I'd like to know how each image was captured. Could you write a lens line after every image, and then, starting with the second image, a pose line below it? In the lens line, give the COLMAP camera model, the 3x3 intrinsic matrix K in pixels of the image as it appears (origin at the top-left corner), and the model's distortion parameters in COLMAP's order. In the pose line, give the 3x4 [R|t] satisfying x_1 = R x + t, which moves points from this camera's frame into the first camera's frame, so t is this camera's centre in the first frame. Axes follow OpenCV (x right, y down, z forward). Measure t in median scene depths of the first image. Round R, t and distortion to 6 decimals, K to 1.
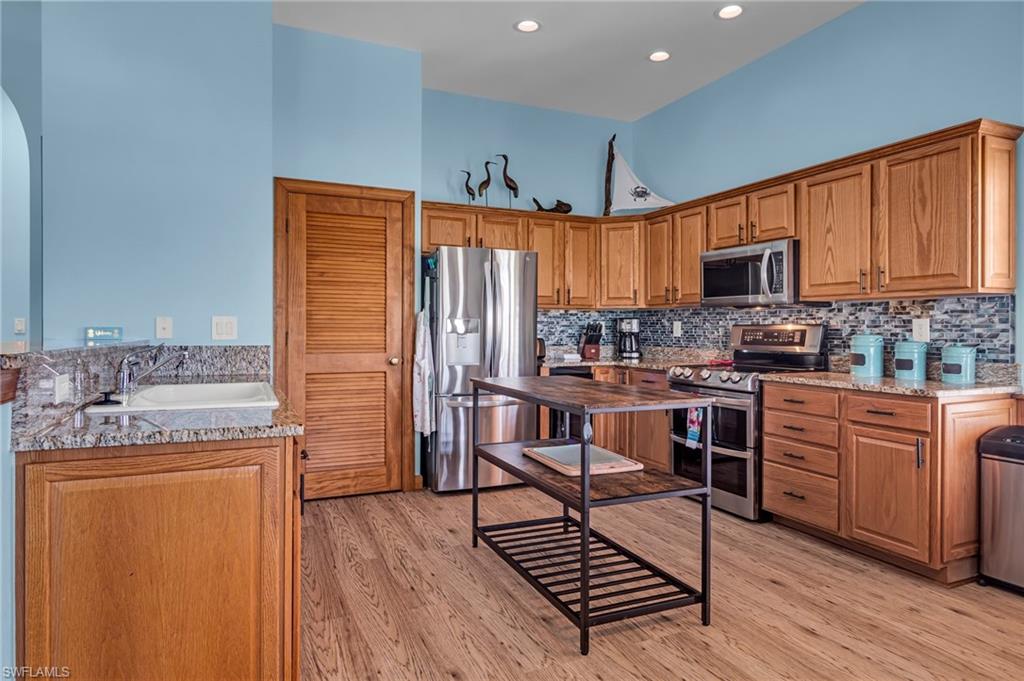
lens RADIAL K [[606.0, 0, 507.5], [0, 606.0, 328.5], [0, 0, 1]] dist [0.002828, -0.003404]
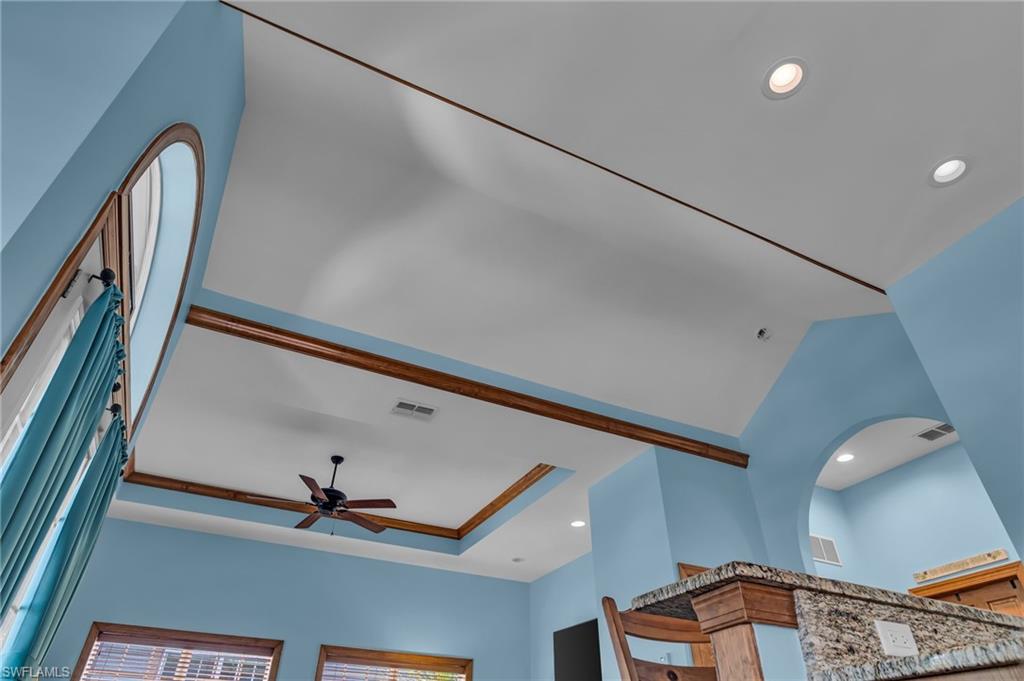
lens RADIAL K [[606.0, 0, 502.9], [0, 606.0, 334.0], [0, 0, 1]] dist [0.002828, -0.003404]
pose [[0.025889, -0.607977, -0.793532, 0.092328], [-0.016597, 0.793427, -0.608439, 0.135629], [0.999527, 0.028922, 0.010450, 0.198207]]
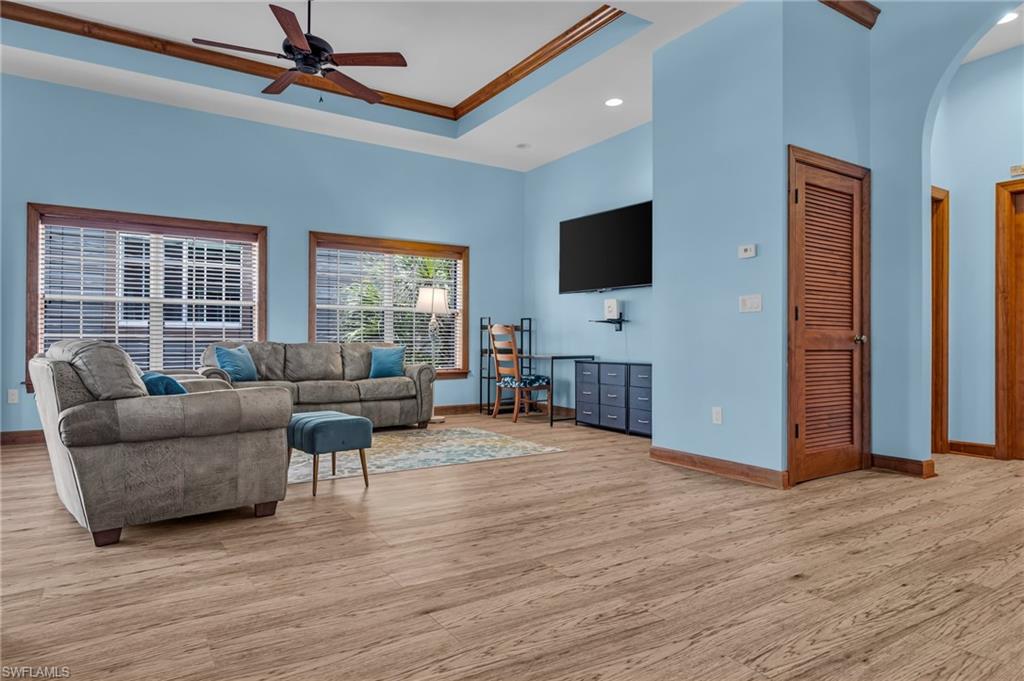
lens RADIAL K [[606.0, 0, 505.7], [0, 606.0, 337.9], [0, 0, 1]] dist [0.002828, -0.003404]
pose [[0.146070, -0.009665, -0.989227, -0.271535], [-0.004843, 0.999933, -0.010485, 0.075060], [0.989262, 0.006322, 0.146014, -0.038004]]
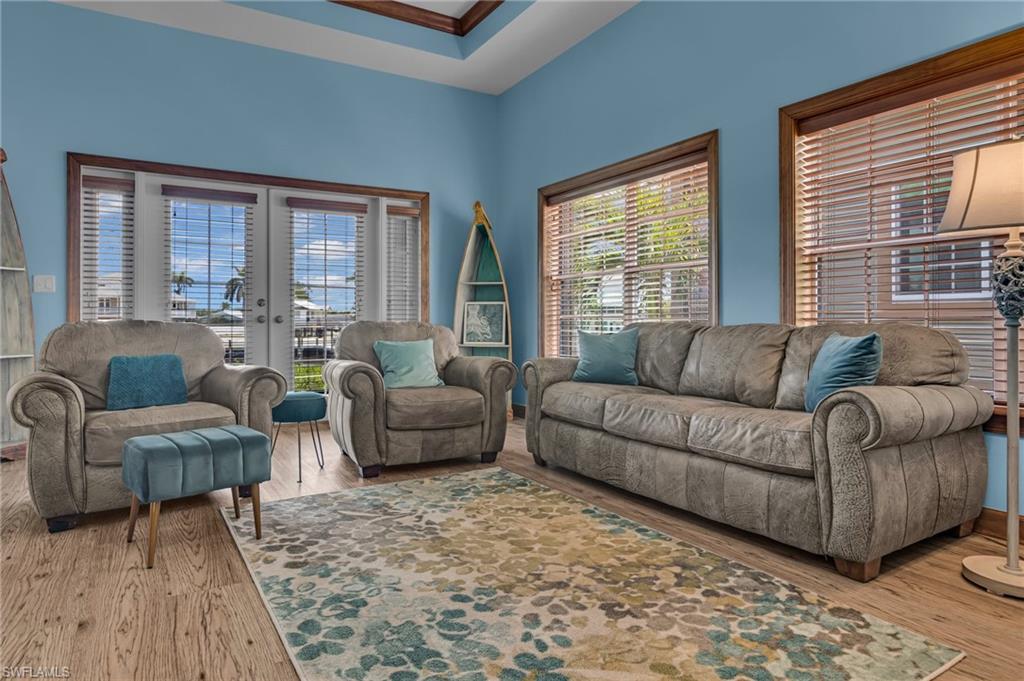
lens RADIAL K [[606.0, 0, 509.8], [0, 606.0, 324.8], [0, 0, 1]] dist [0.002828, -0.003404]
pose [[-0.993018, -0.003463, -0.117916, -1.650028], [-0.004350, 0.999964, 0.007269, 0.068185], [0.117887, 0.007731, -0.992997, 0.540554]]
